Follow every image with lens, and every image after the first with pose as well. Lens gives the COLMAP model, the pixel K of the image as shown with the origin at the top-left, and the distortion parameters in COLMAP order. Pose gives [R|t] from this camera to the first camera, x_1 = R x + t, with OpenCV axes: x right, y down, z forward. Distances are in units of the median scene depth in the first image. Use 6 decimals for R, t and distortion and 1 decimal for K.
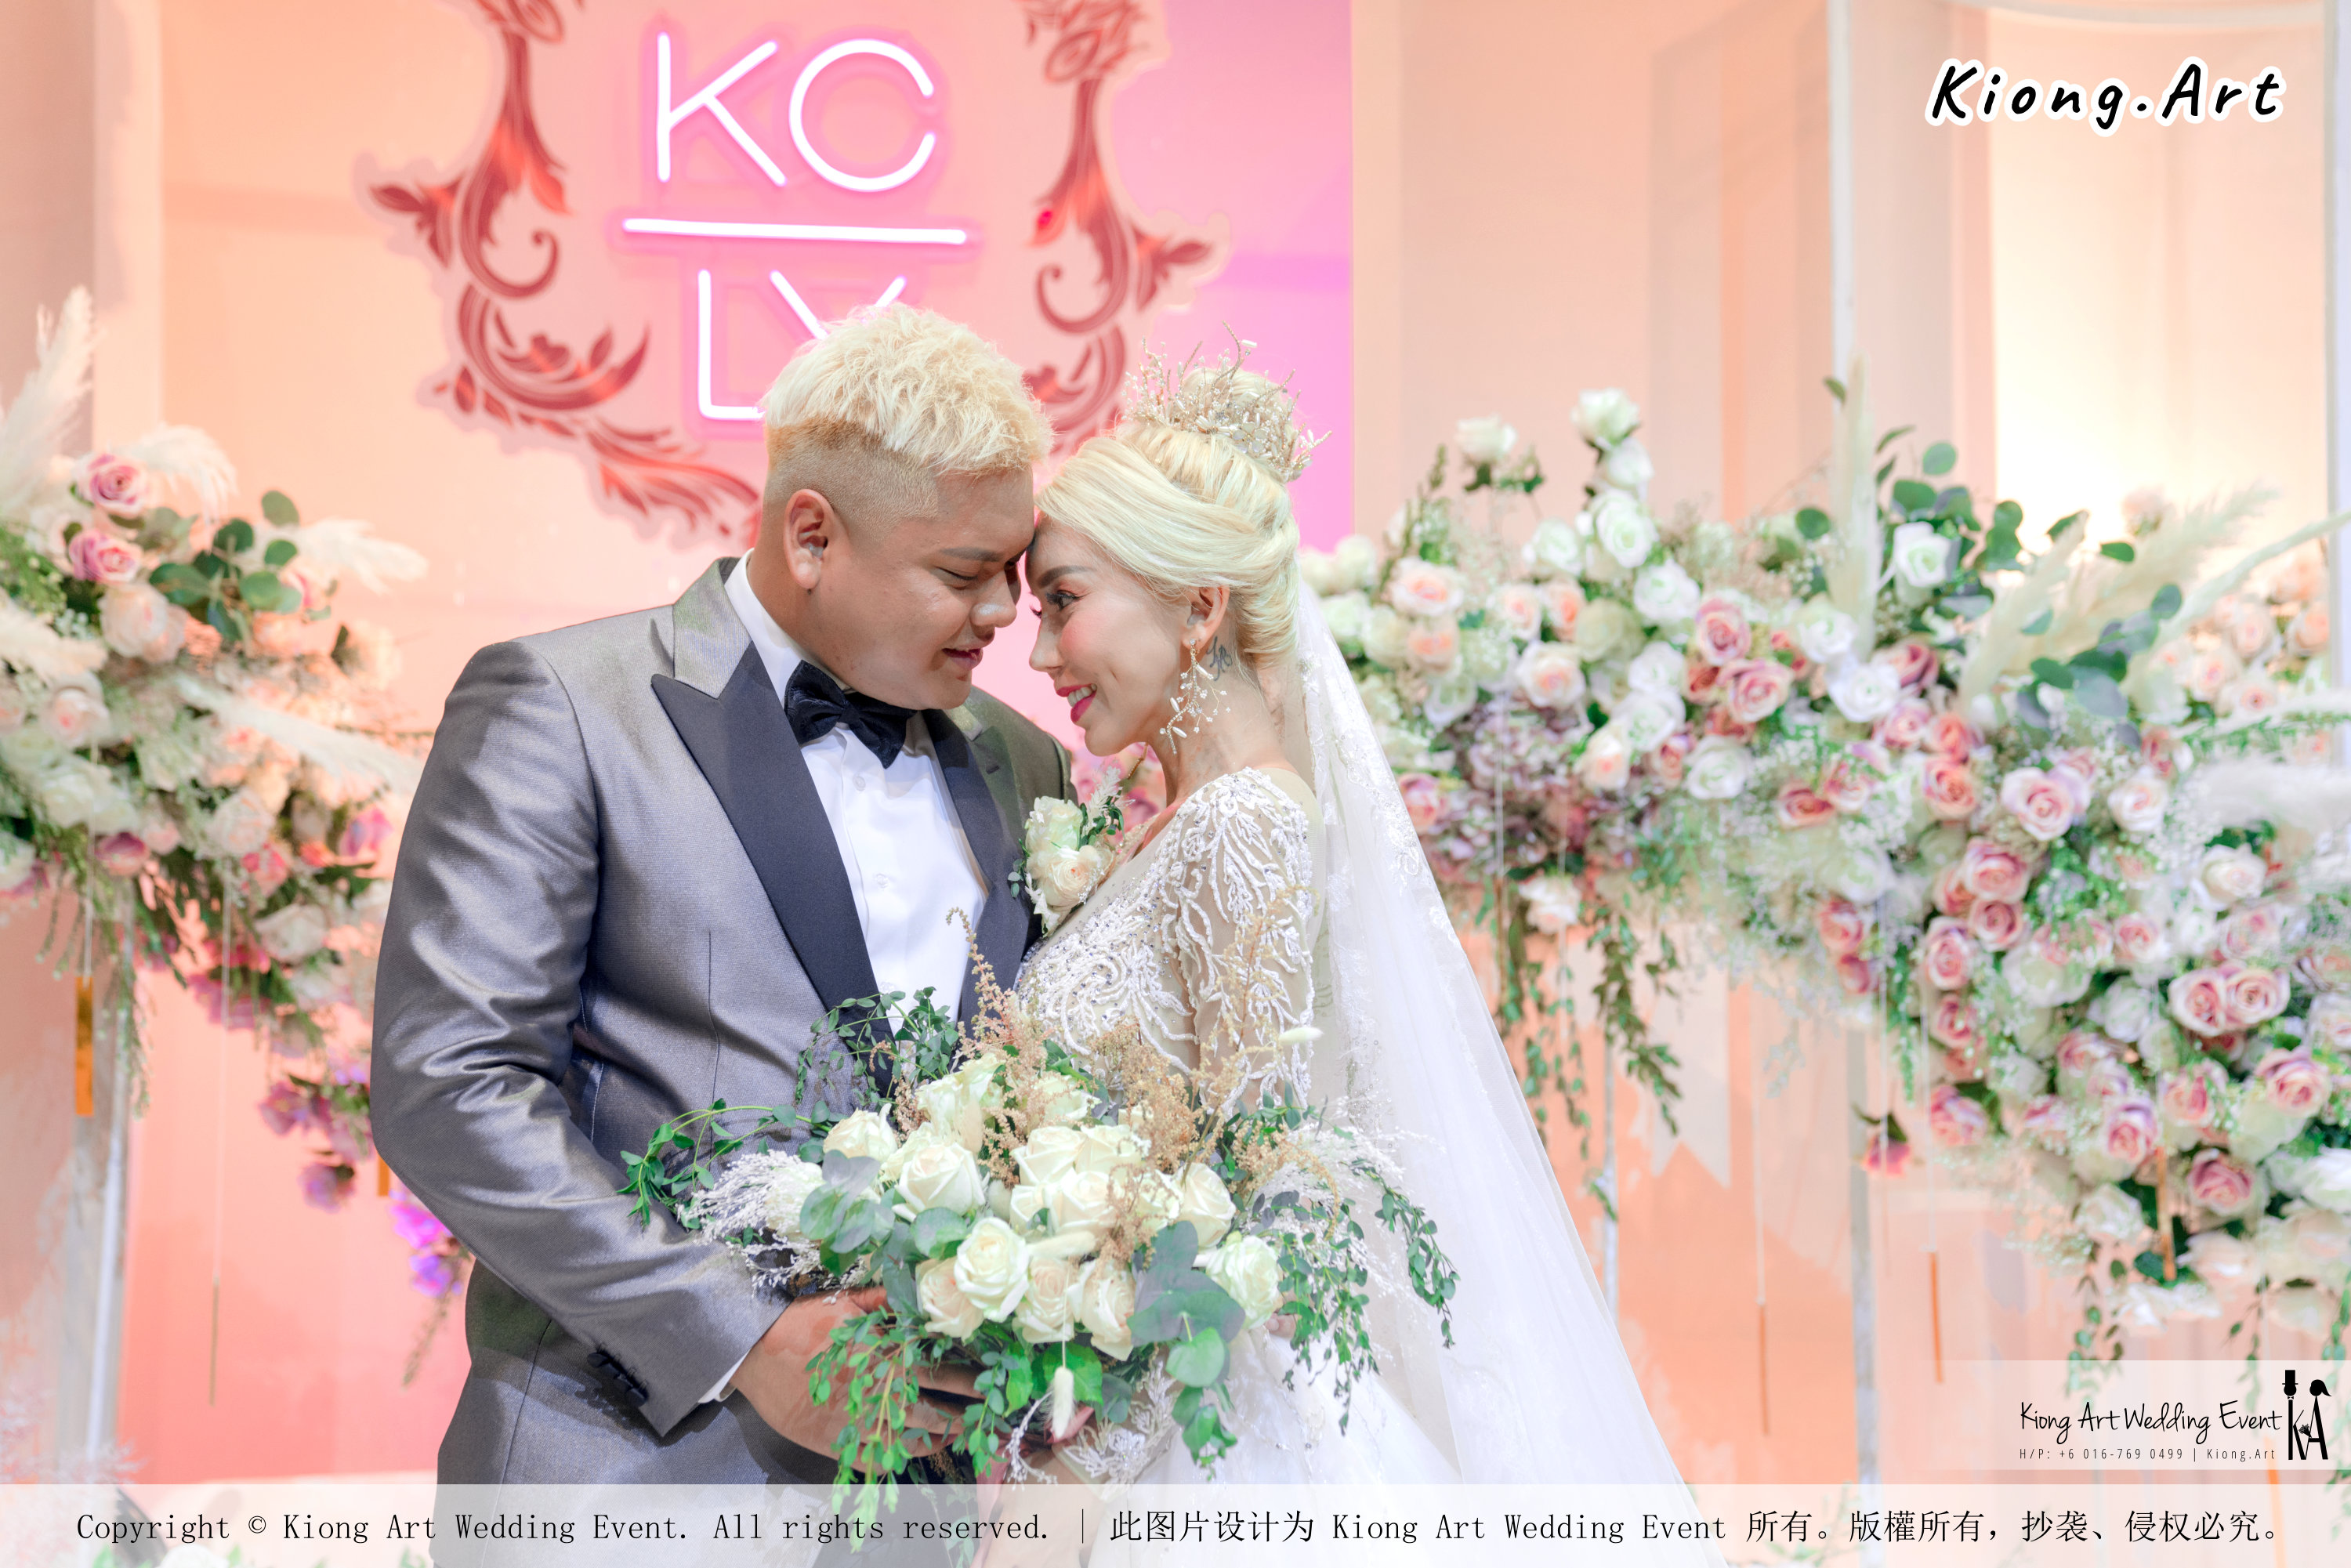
lens RADIAL K [[3057.3, 0, 1175.5], [0, 3057.3, 784.0], [0, 0, 1]] dist [0.116128, 0.311485]
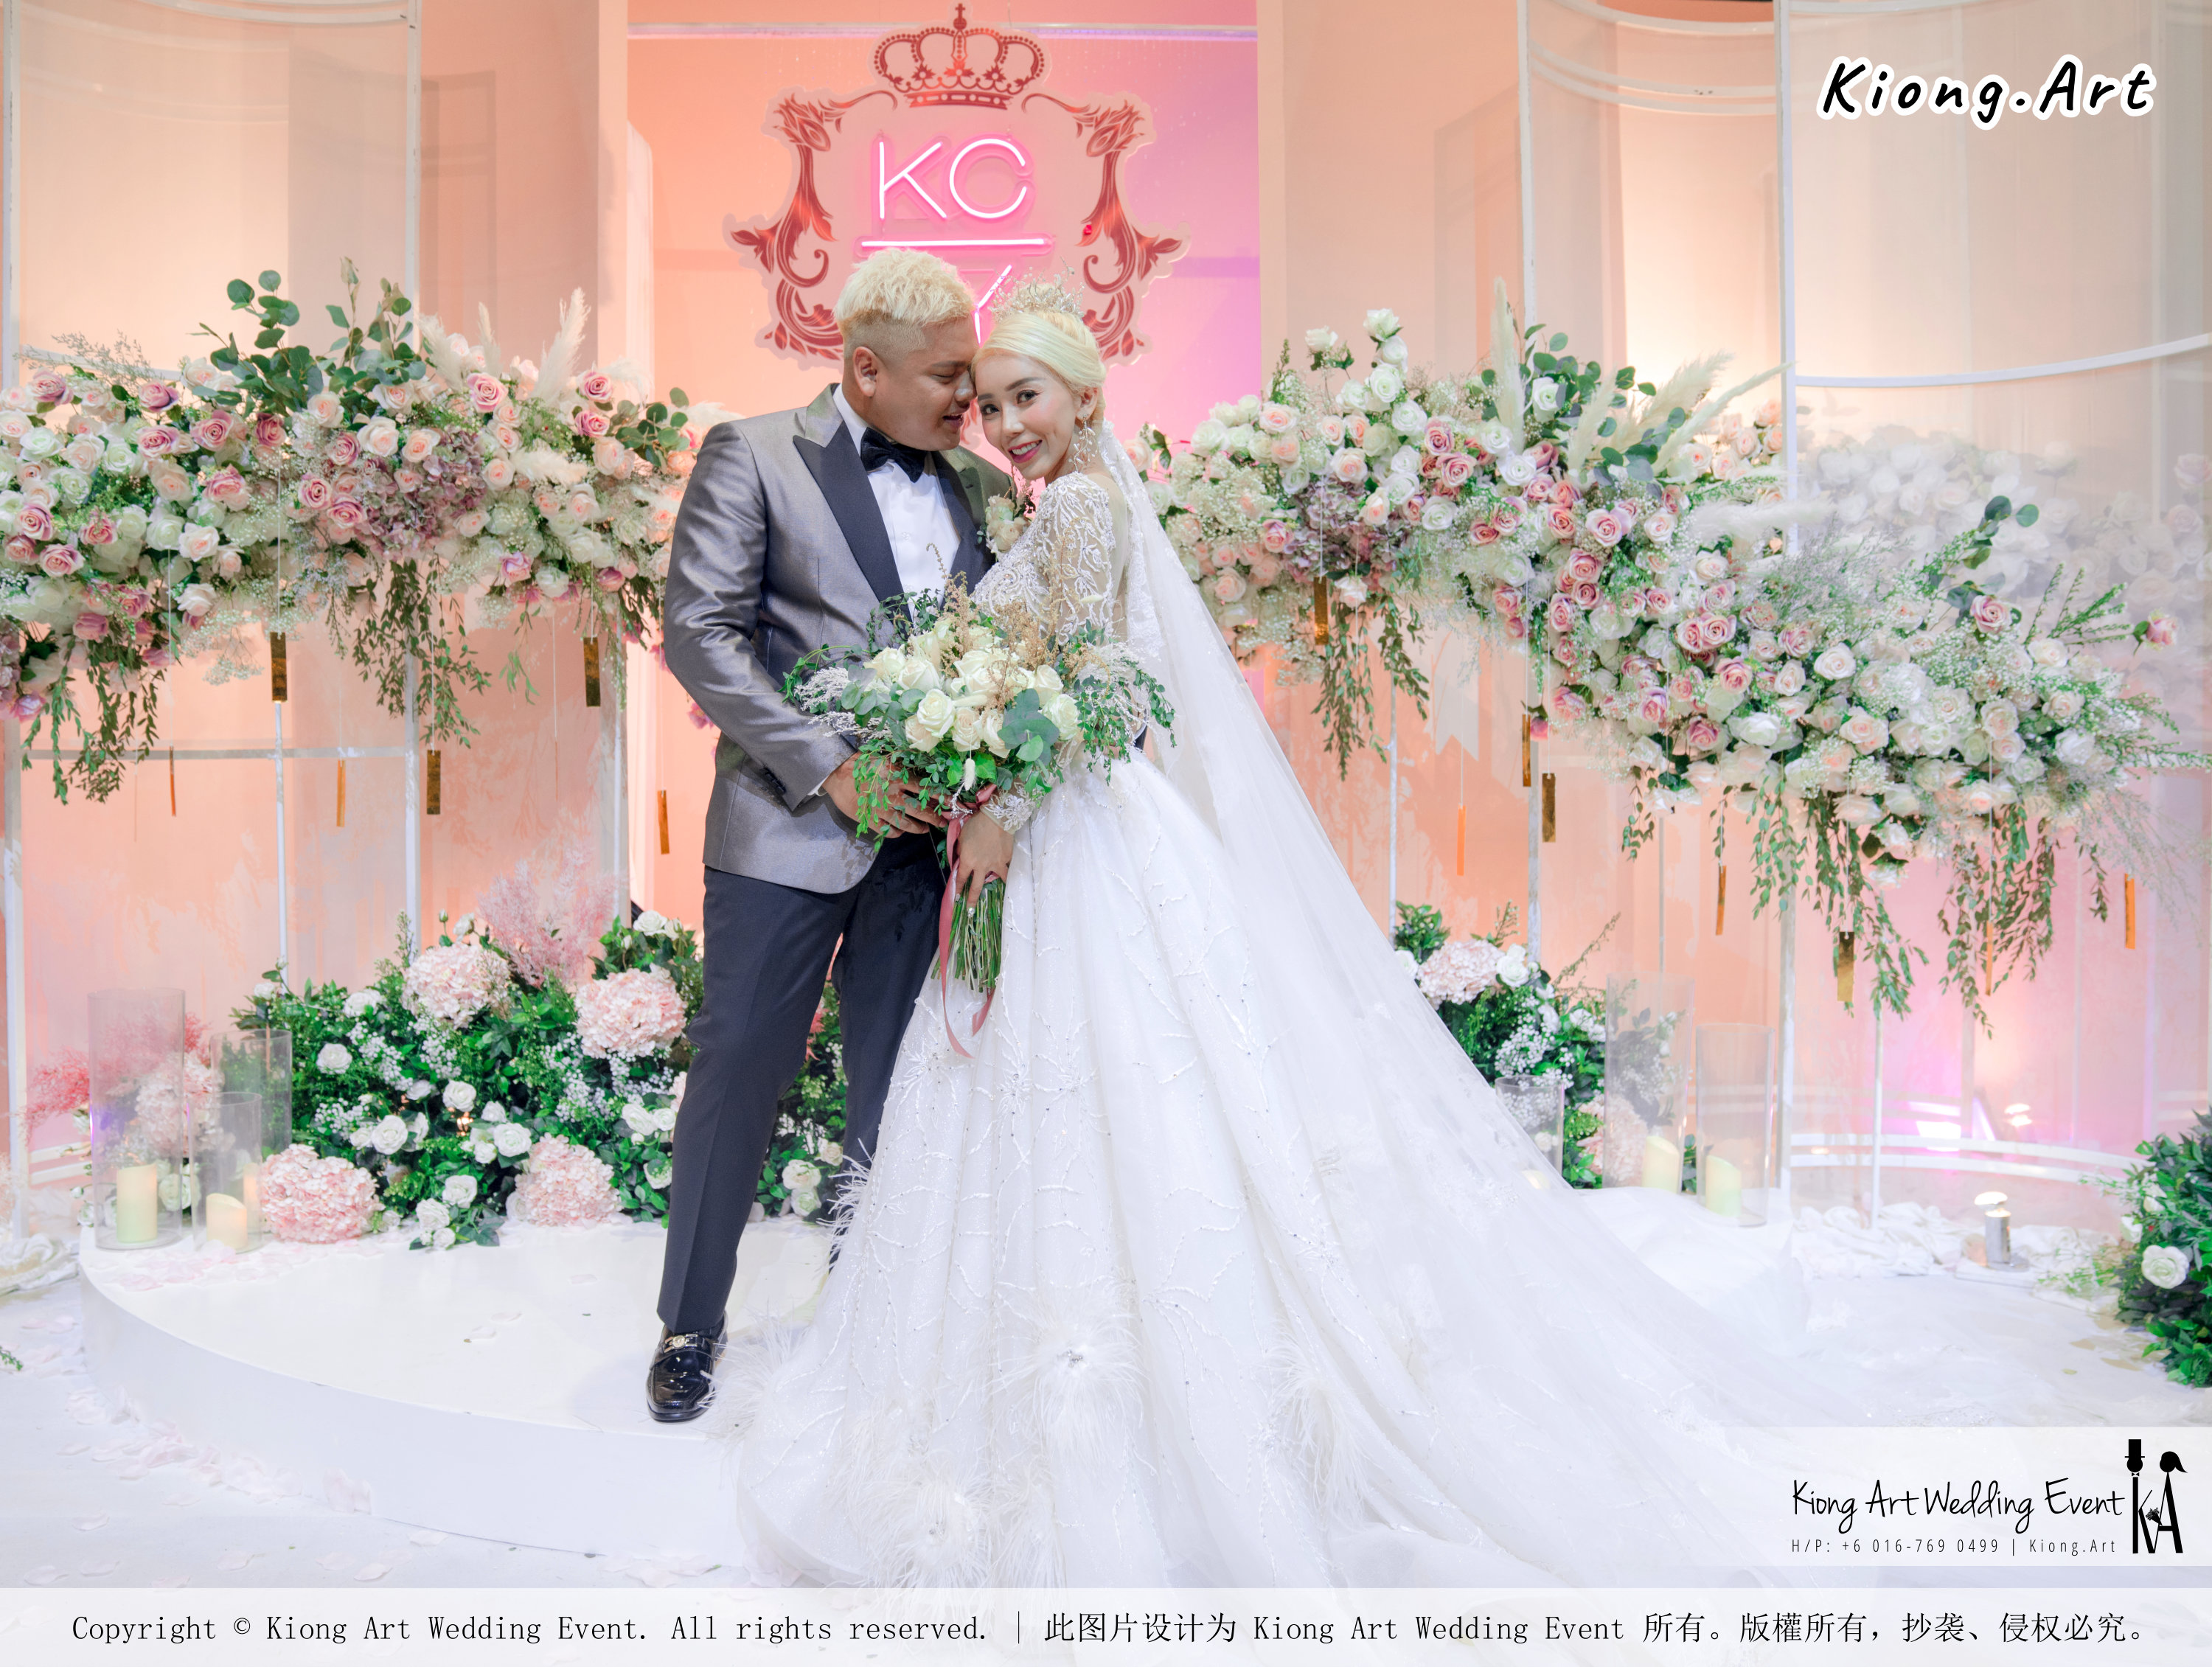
lens RADIAL K [[1797.6, 0, 1082.3], [0, 1797.6, 789.8], [0, 0, 1]] dist [-0.139797, 0.109249]
pose [[0.992932, -0.005449, -0.118557, 0.090951], [0.017462, 0.994781, 0.100523, 0.047938], [0.117391, -0.101883, 0.987846, -0.089131]]
